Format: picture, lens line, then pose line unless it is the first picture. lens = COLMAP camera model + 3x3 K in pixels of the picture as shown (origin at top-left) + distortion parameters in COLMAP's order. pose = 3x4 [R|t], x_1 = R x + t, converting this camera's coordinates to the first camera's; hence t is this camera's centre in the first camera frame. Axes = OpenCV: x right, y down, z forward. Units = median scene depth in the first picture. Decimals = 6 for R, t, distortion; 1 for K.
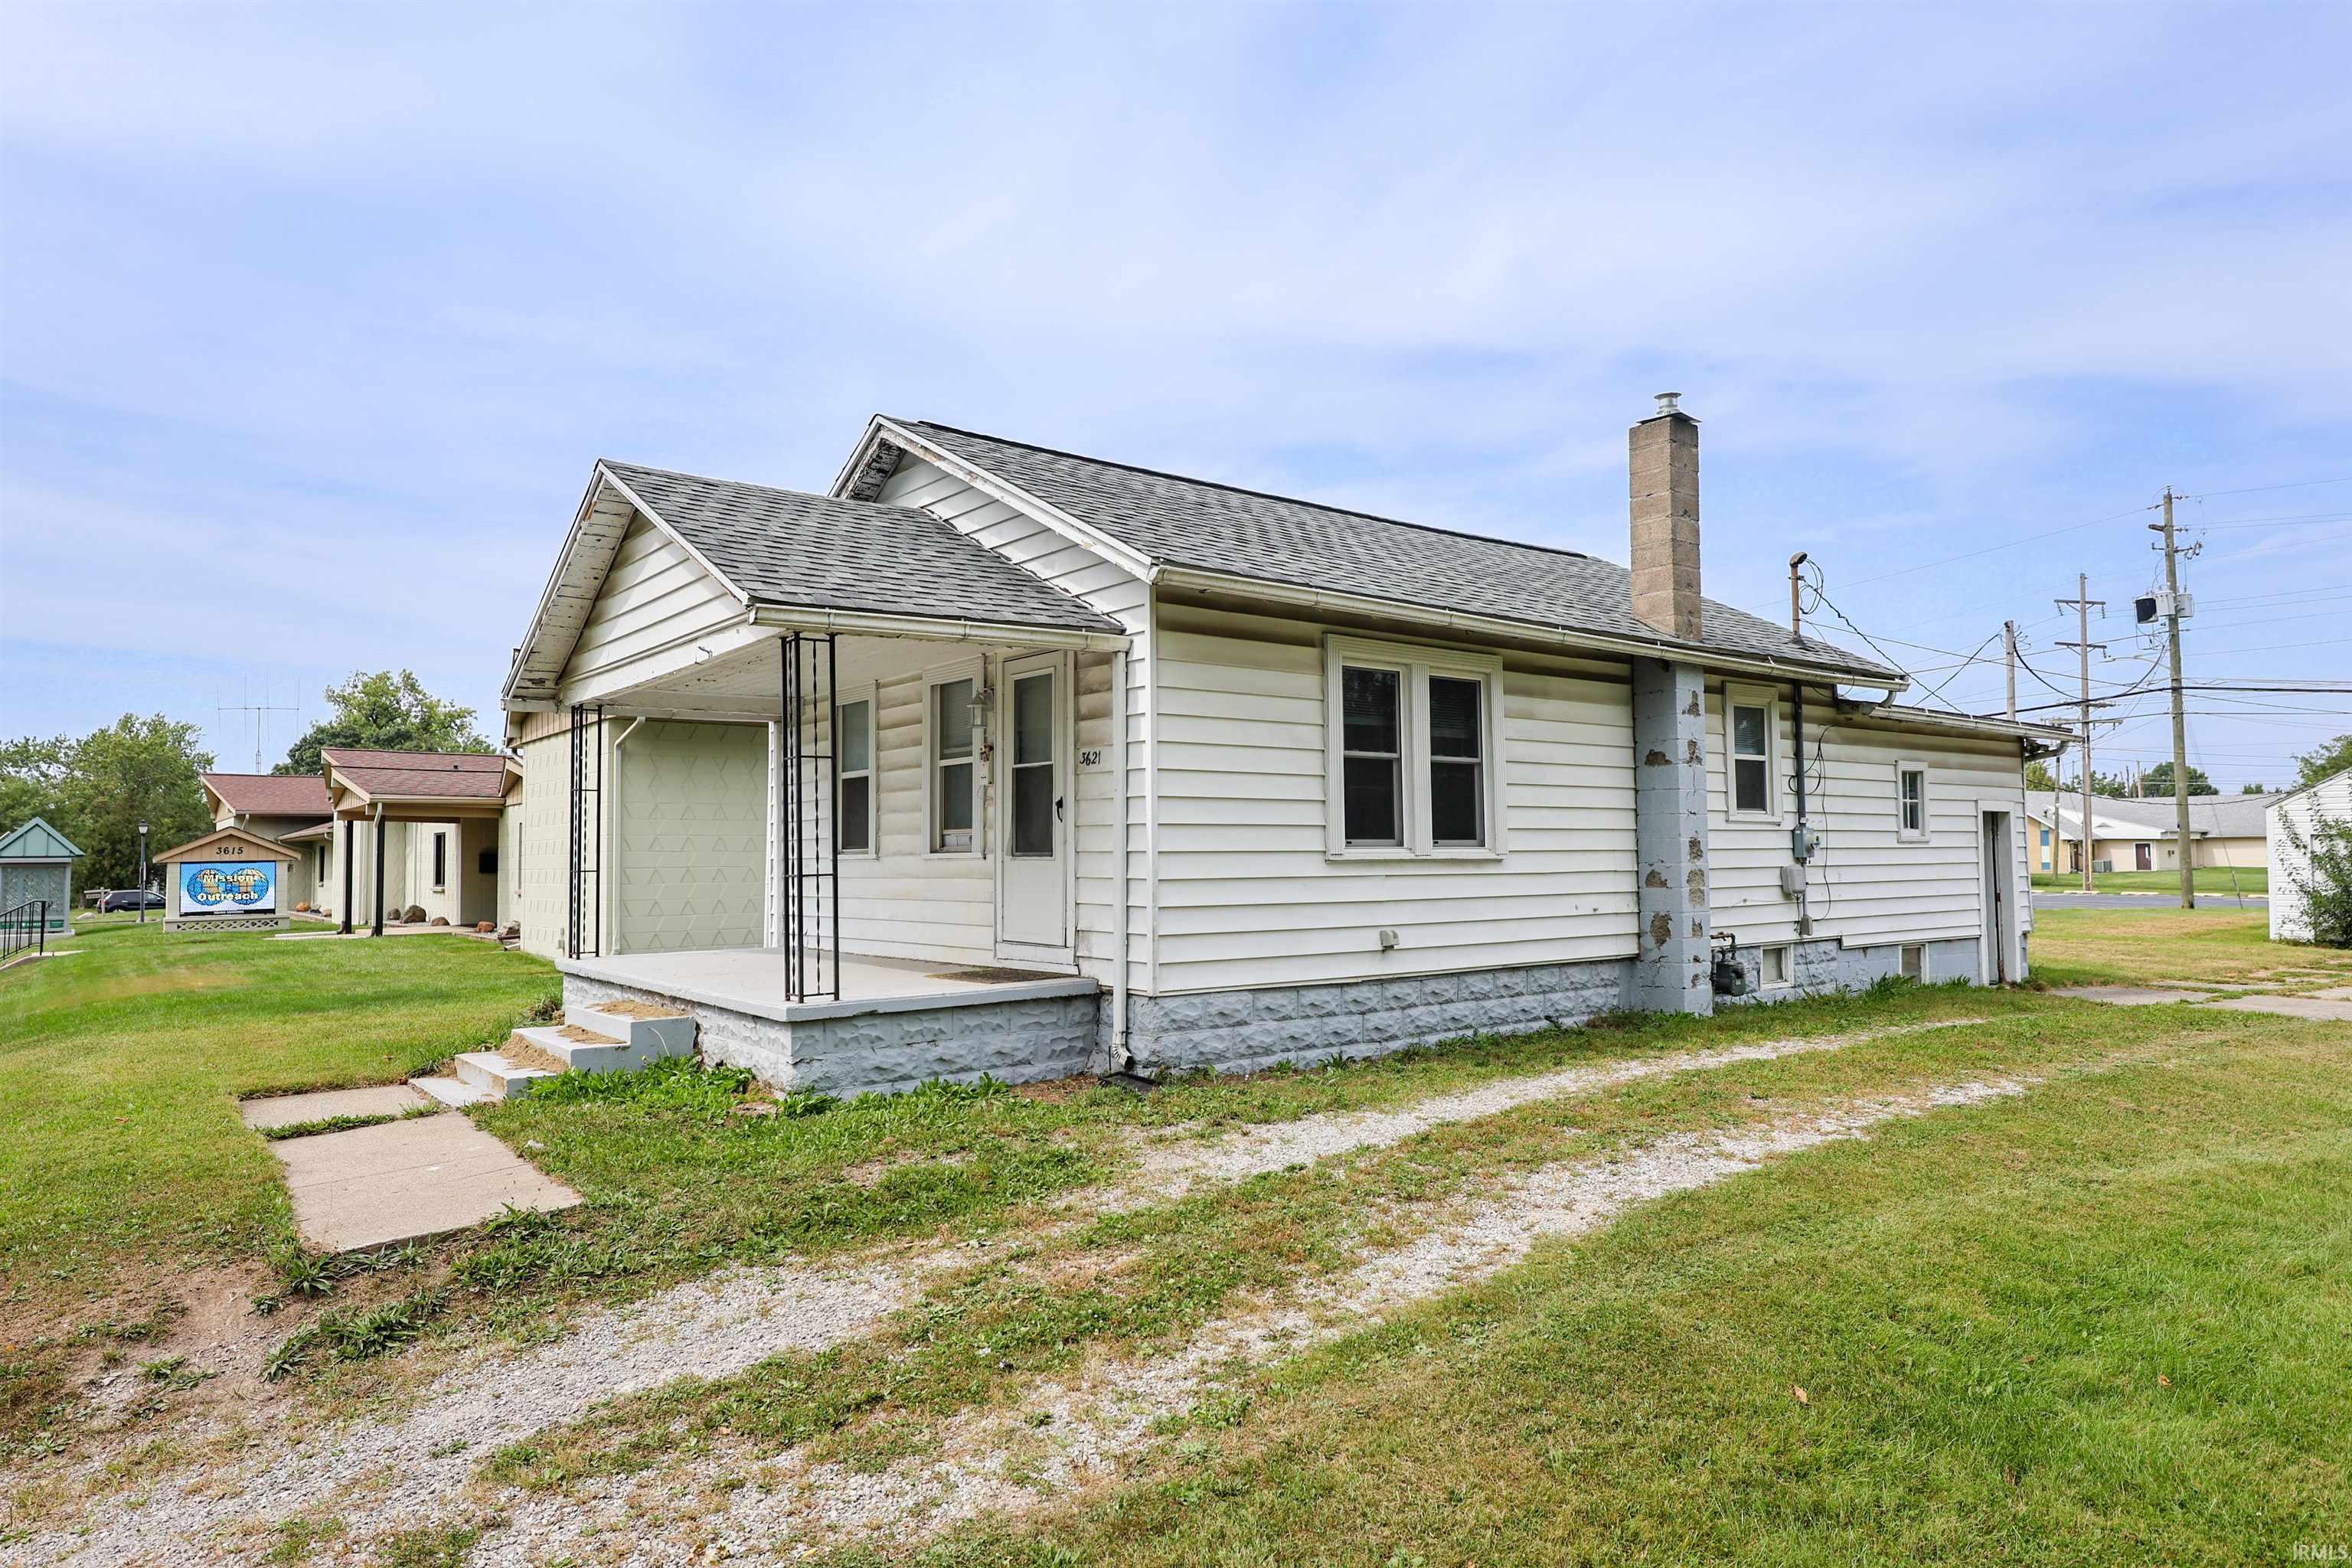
lens RADIAL K [[1381.5, 0, 1171.6], [0, 1381.5, 782.7], [0, 0, 1]] dist [0.003280, 0.001362]
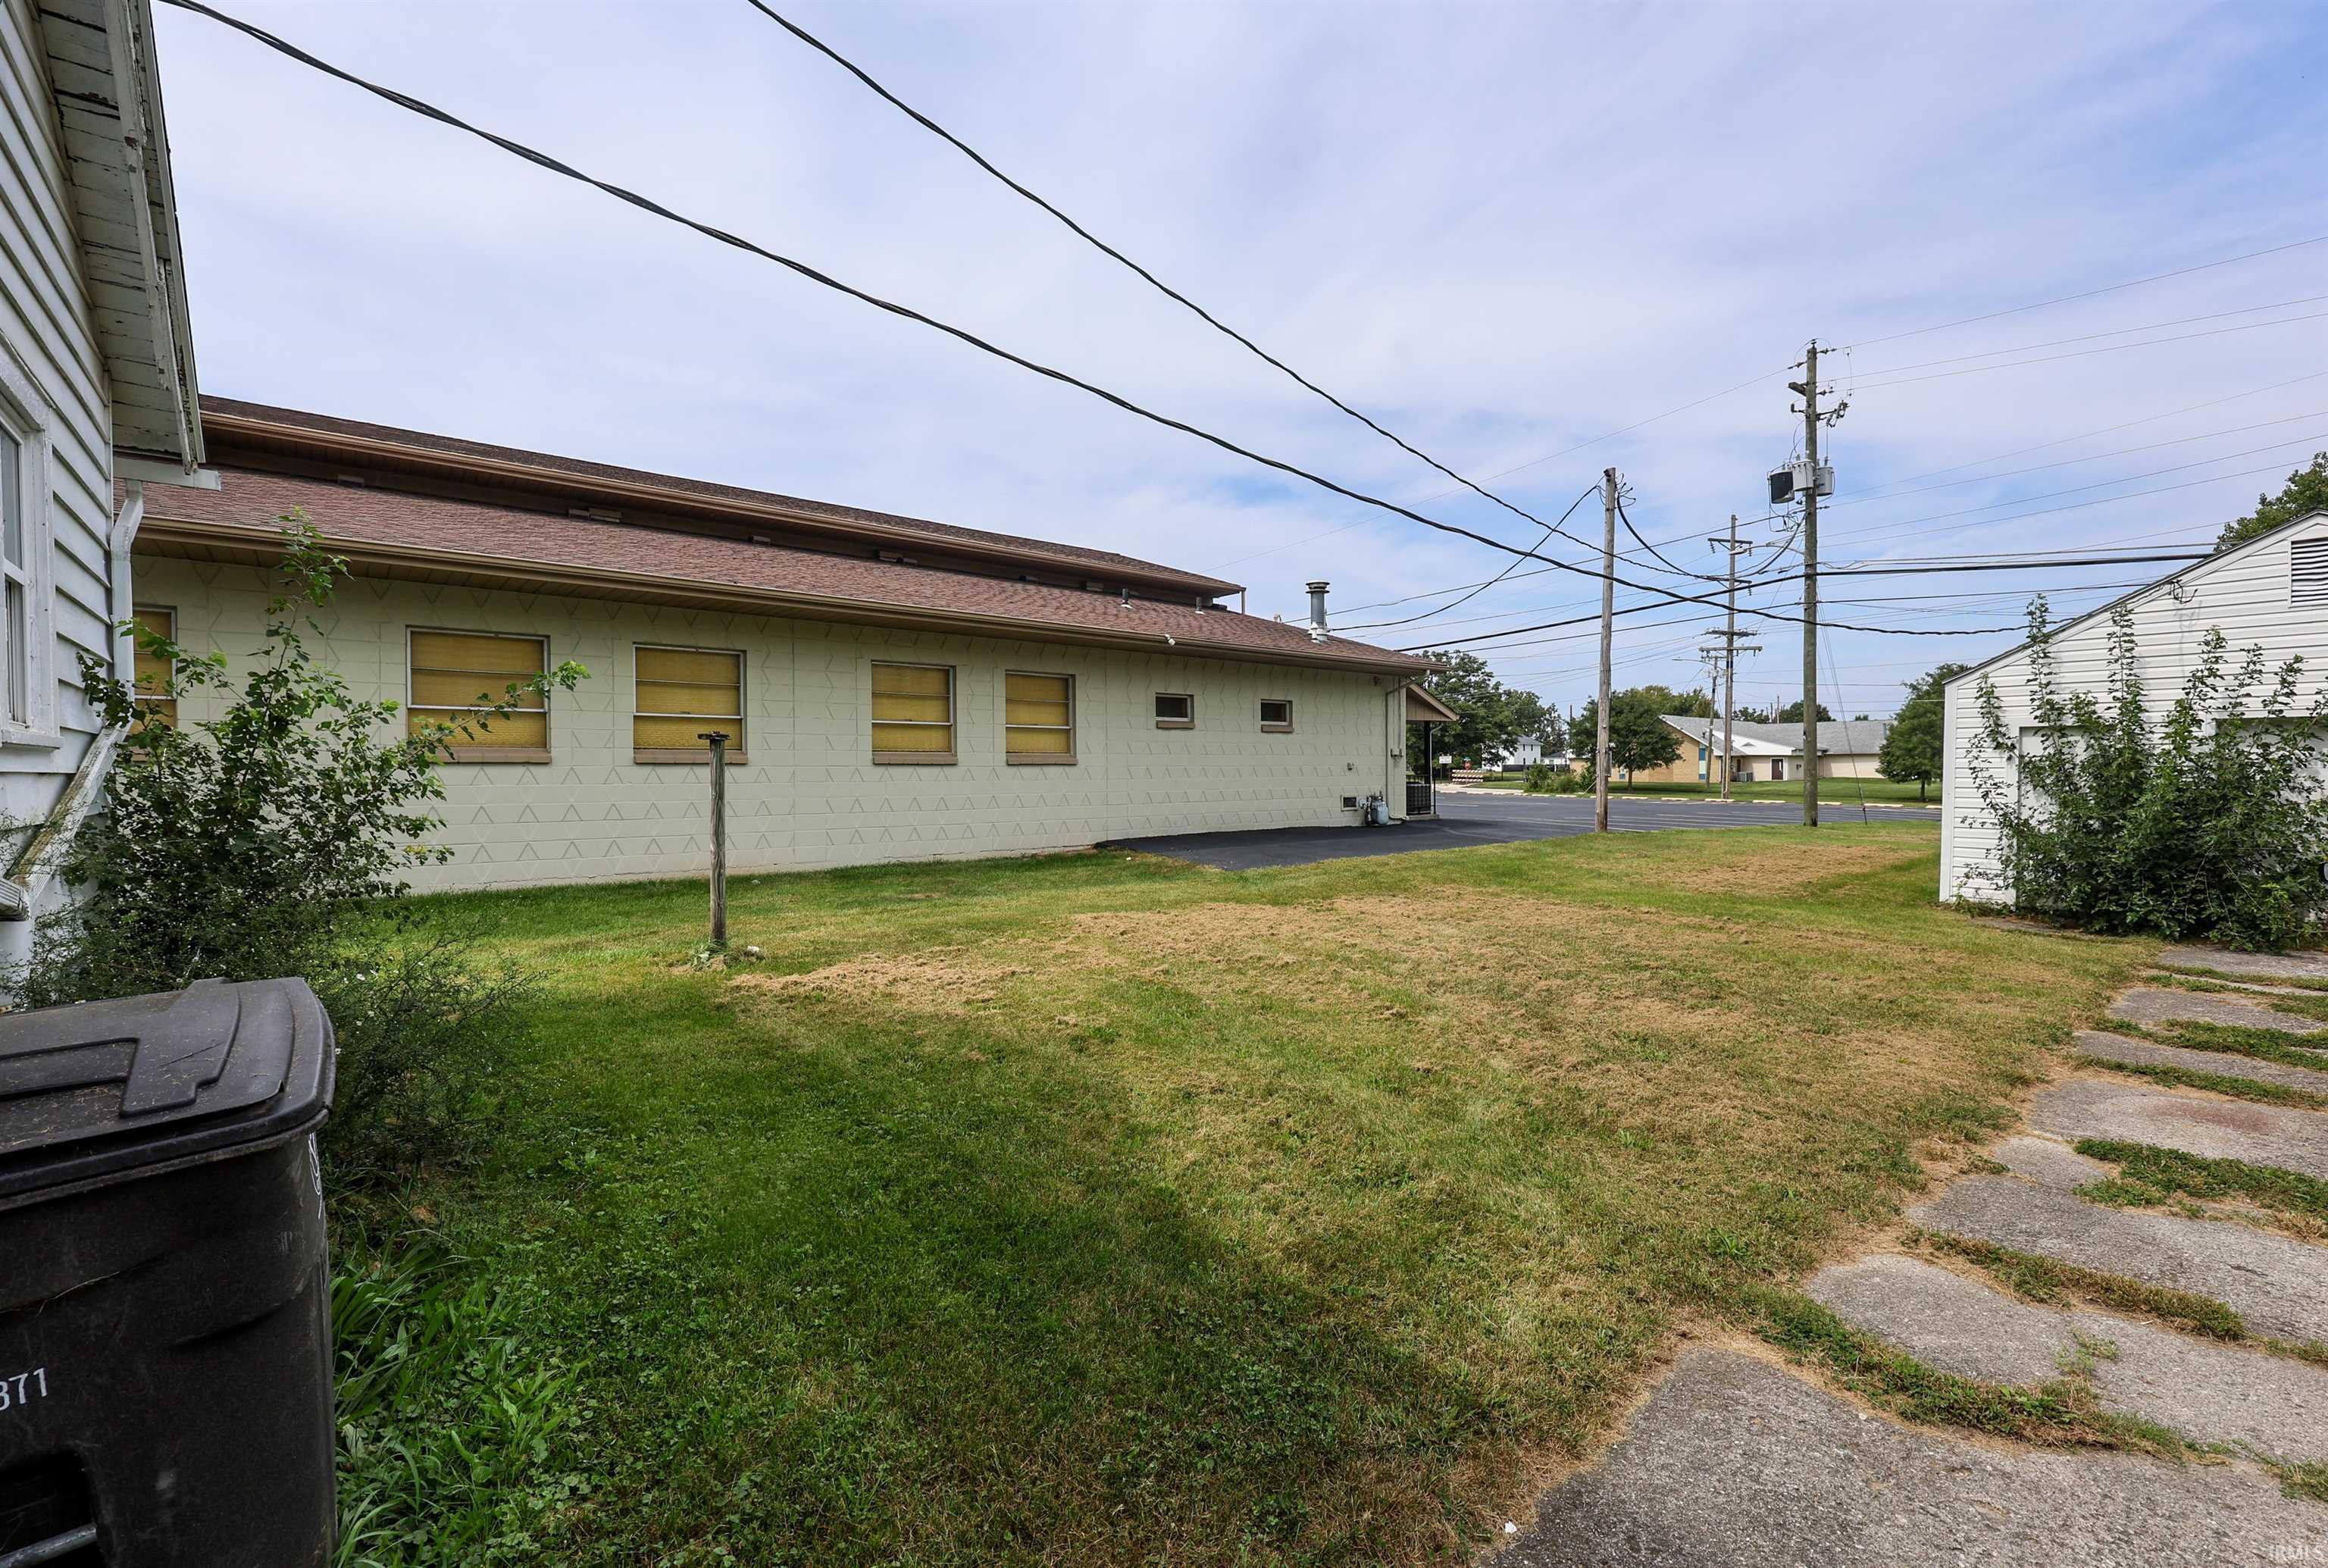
lens RADIAL K [[951.5, 0, 1169.0], [0, 951.5, 782.8], [0, 0, 1]] dist [-0.000957, -0.000096]
pose [[0.999244, 0.003143, 0.038748, 0.295029], [-0.005807, 0.997611, 0.068838, 0.023288], [-0.038439, -0.069011, 0.996875, 0.403296]]
